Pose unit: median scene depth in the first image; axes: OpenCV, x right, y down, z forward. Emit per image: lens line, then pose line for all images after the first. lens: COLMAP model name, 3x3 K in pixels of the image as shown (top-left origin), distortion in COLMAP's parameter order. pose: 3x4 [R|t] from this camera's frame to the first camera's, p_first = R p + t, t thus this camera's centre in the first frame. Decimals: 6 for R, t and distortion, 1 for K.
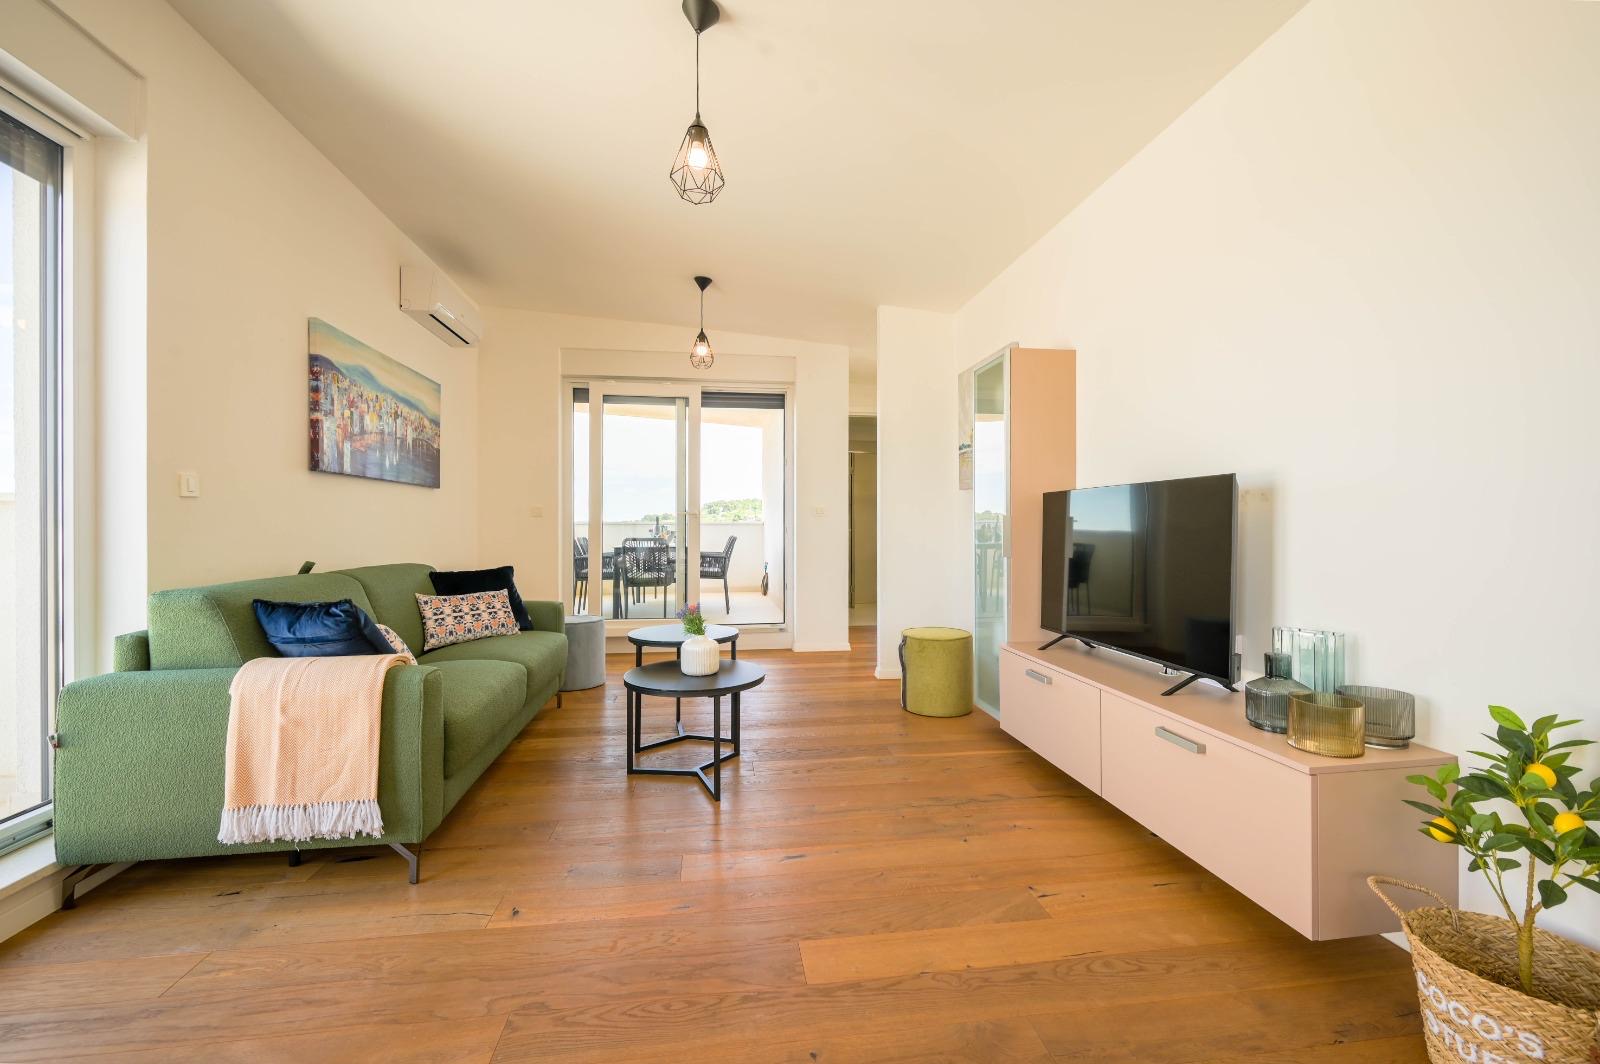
lens RADIAL K [[650.6, 0, 800.9], [0, 650.6, 529.2], [0, 0, 1]] dist [-0.000539, 0.000064]
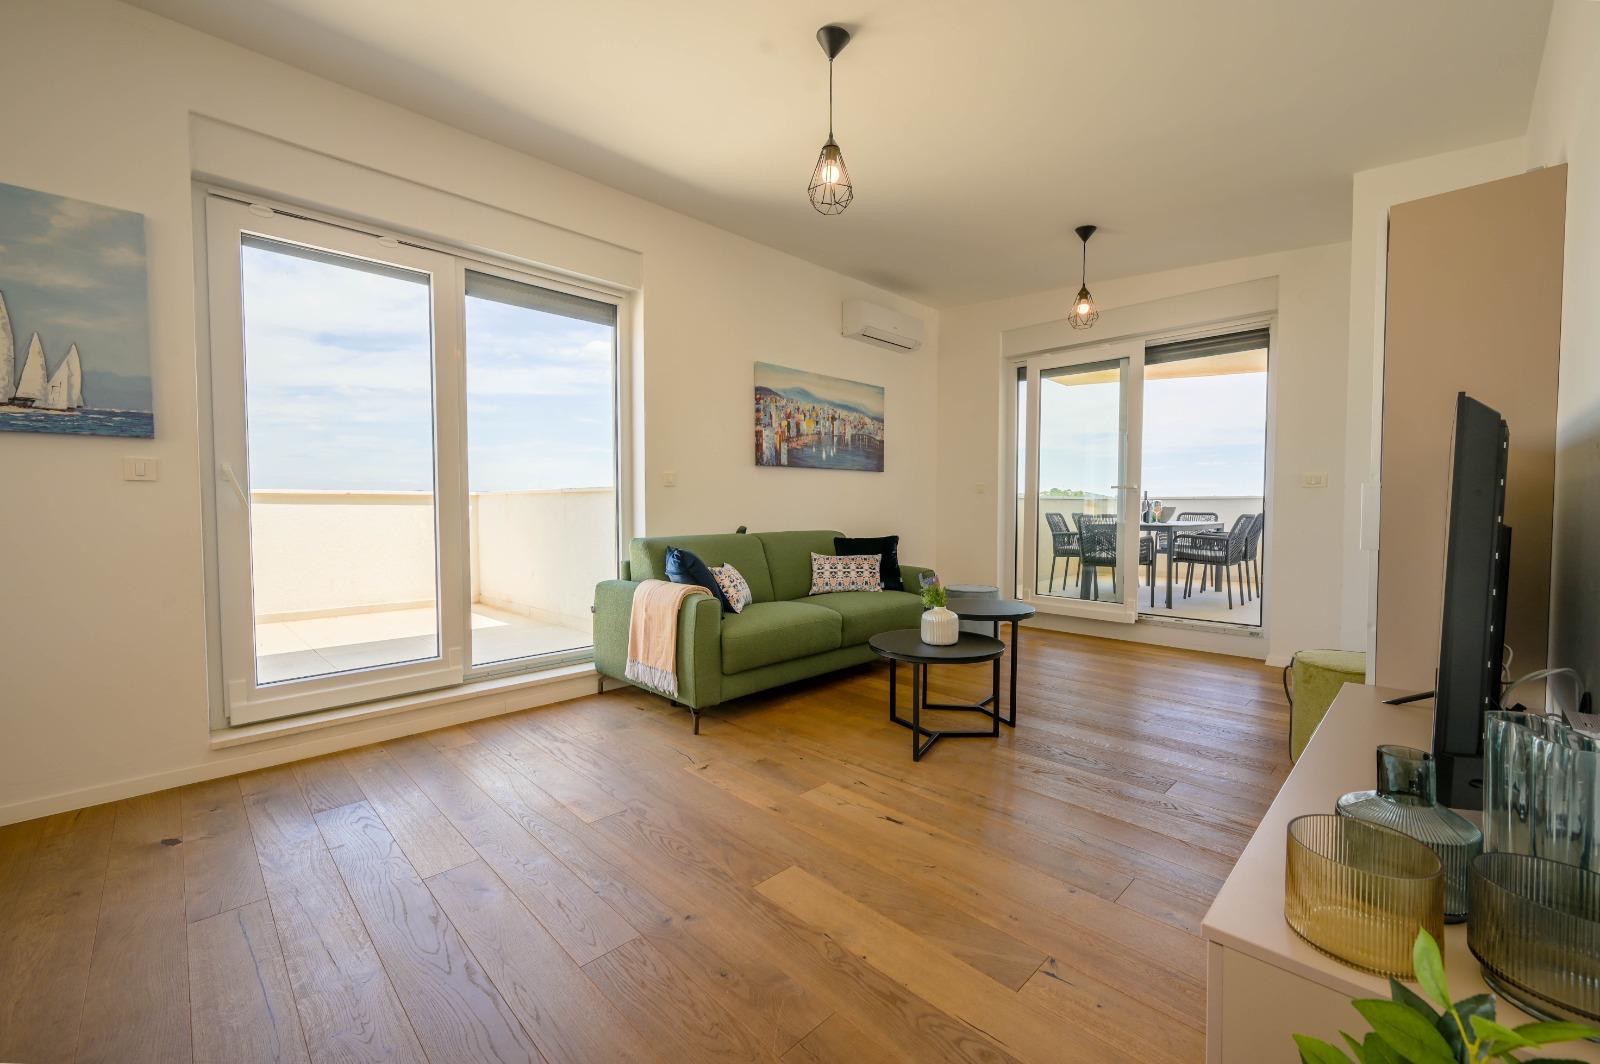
lens RADIAL K [[650.6, 0, 800.9], [0, 650.6, 529.2], [0, 0, 1]] dist [-0.000539, 0.000064]
pose [[0.593504, 0.030493, -0.804253, 0.497233], [-0.000707, 0.999301, 0.037367, 0.000244], [0.804830, -0.021609, 0.593111, 0.188918]]
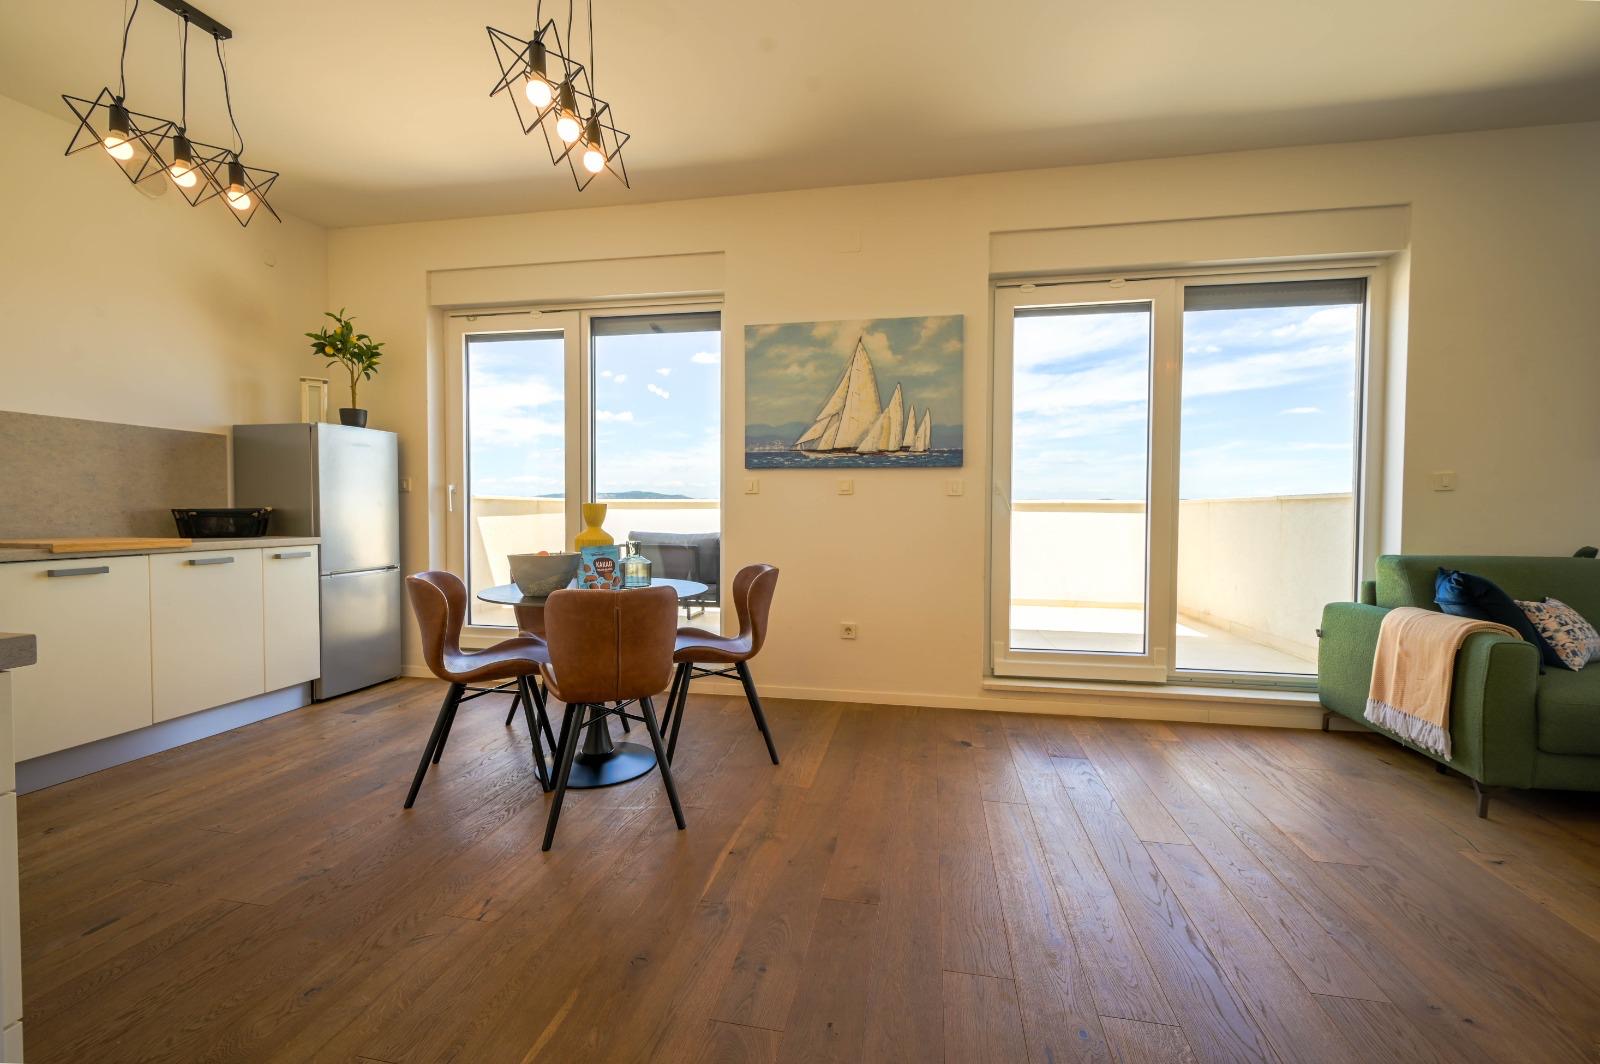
lens RADIAL K [[650.6, 0, 800.9], [0, 650.6, 529.2], [0, 0, 1]] dist [-0.000539, 0.000064]
pose [[-0.326456, 0.024605, -0.944892, 0.573126], [-0.006515, 0.999579, 0.028281, 0.000529], [0.945190, 0.015389, -0.326158, 0.137550]]
